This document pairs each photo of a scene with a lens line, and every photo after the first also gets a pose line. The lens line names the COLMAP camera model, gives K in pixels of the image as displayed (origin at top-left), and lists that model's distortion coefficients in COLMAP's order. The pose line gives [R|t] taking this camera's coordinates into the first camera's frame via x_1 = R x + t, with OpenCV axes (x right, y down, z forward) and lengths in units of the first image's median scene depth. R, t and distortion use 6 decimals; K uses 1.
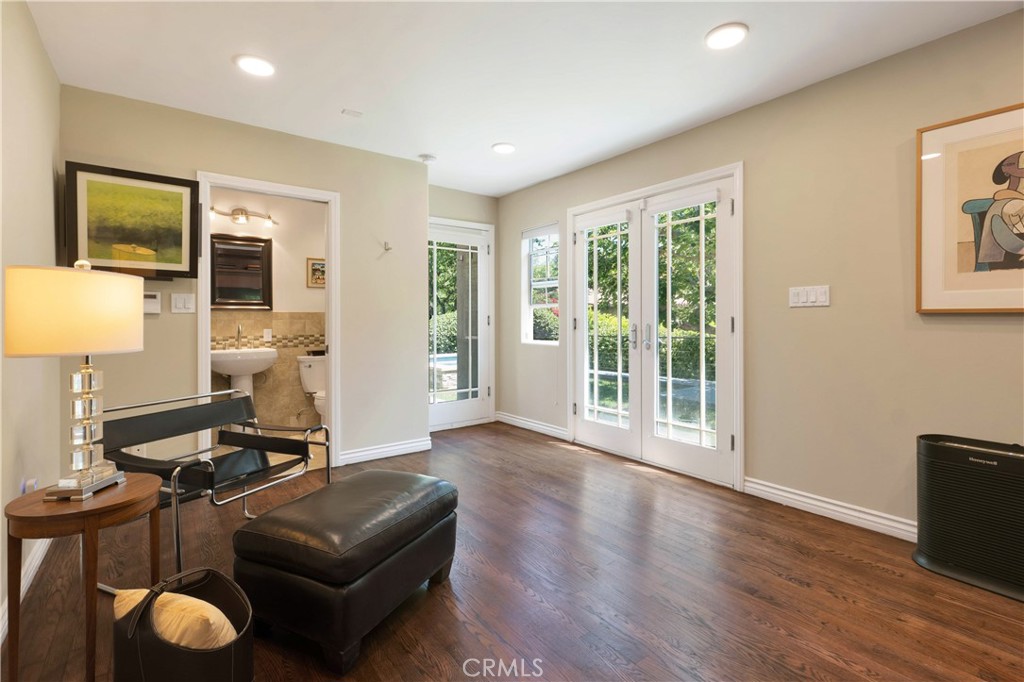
lens RADIAL K [[461.0, 0, 509.6], [0, 461.0, 321.2], [0, 0, 1]] dist [0.001939, -0.000002]
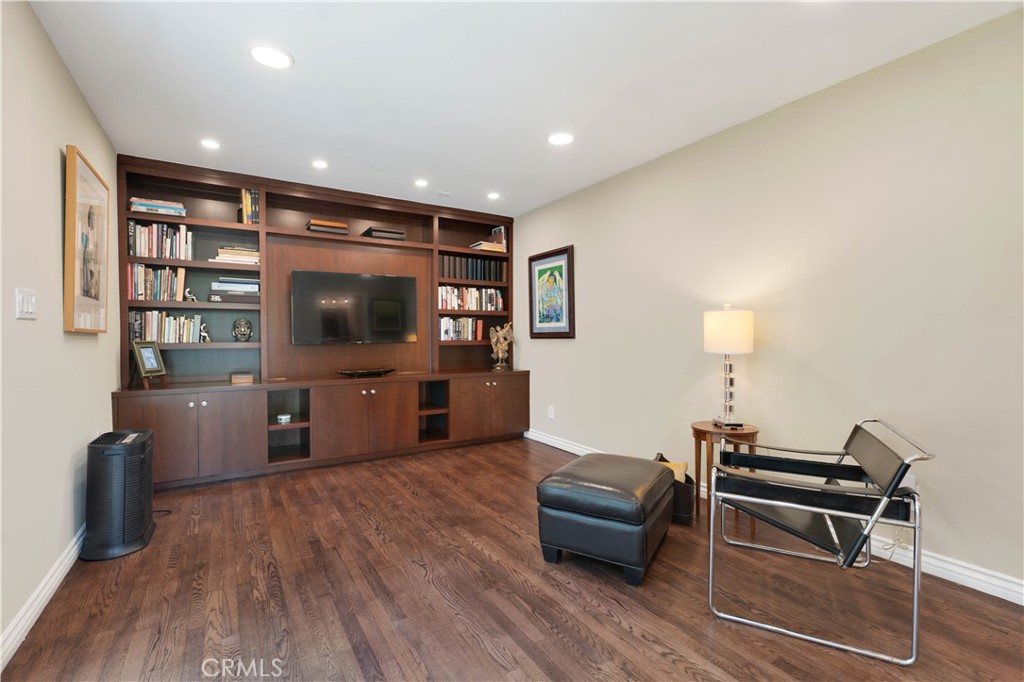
lens RADIAL K [[461.0, 0, 511.6], [0, 461.0, 336.8], [0, 0, 1]] dist [0.001939, -0.000002]
pose [[-0.996118, 0.004791, 0.087901, -0.086711], [0.005958, 0.999897, 0.013022, -0.009448], [-0.087829, 0.013496, -0.996044, 1.211289]]
